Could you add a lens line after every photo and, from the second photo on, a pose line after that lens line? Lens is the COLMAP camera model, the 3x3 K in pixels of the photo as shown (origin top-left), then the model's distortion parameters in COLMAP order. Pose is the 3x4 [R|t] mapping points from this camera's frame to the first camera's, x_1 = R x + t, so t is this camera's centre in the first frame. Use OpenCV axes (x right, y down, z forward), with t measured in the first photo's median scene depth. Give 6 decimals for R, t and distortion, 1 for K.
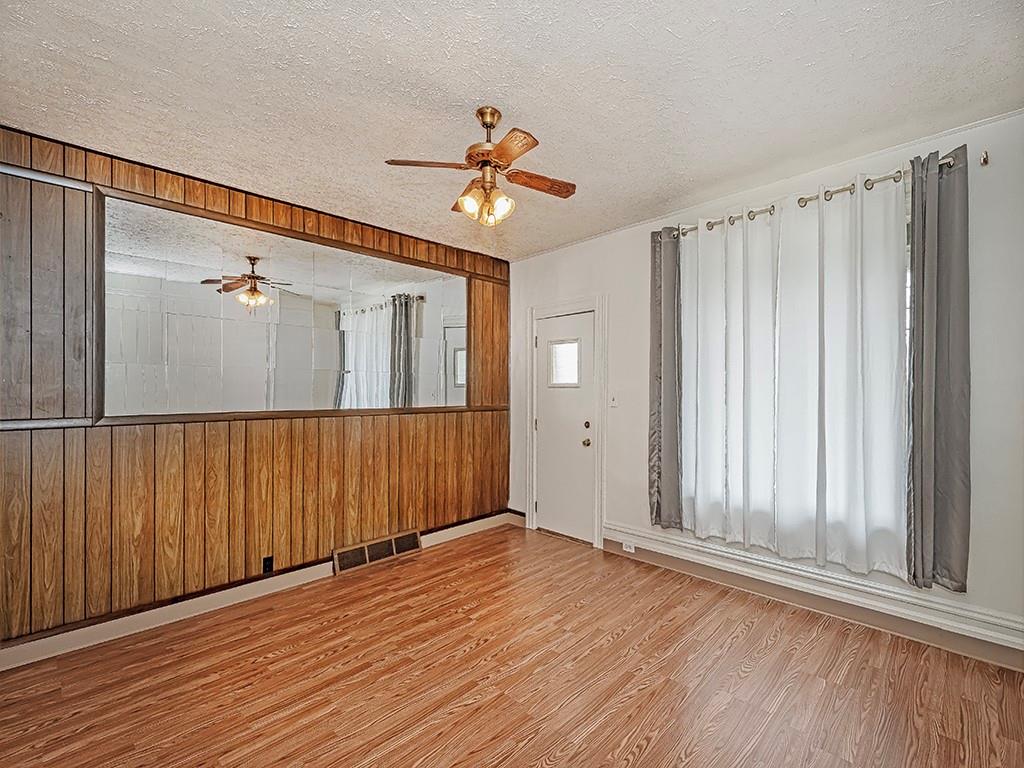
lens RADIAL K [[452.3, 0, 560.1], [0, 452.3, 388.3], [0, 0, 1]] dist [0.013416, -0.002257]
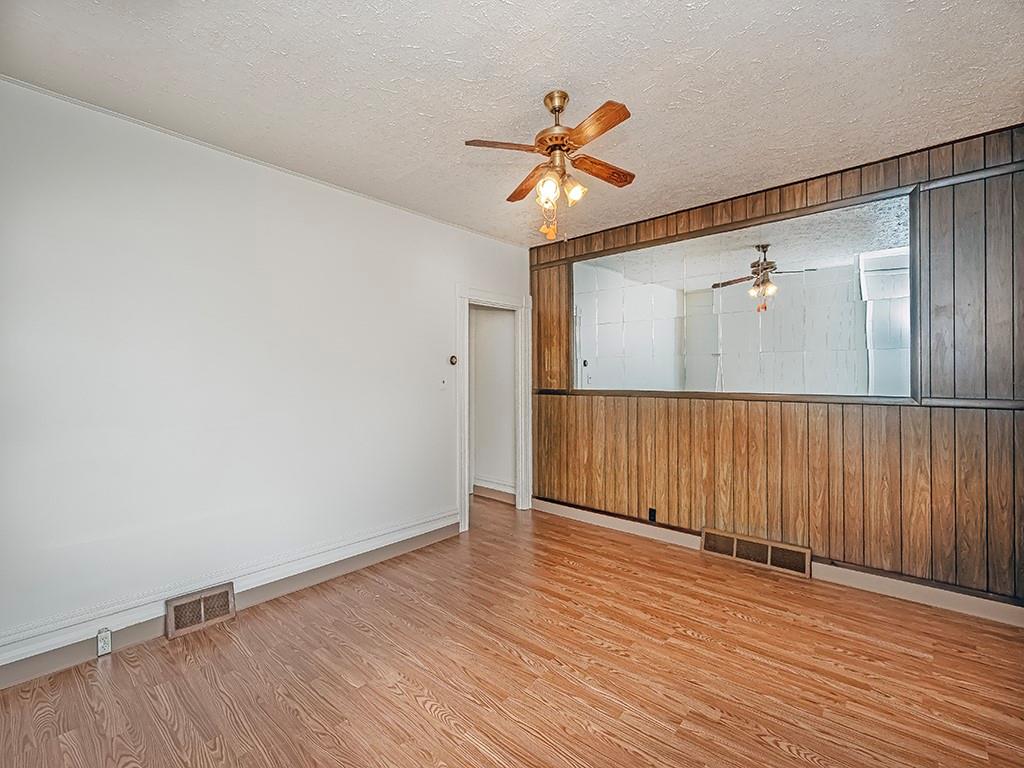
lens RADIAL K [[448.6, 0, 521.3], [0, 448.6, 387.3], [0, 0, 1]] dist [0.014663, -0.000670]
pose [[0.028410, 0.027860, -0.999208, 0.519653], [0.015525, 0.999479, 0.028309, 0.002654], [0.999476, -0.016317, 0.027963, 0.581277]]
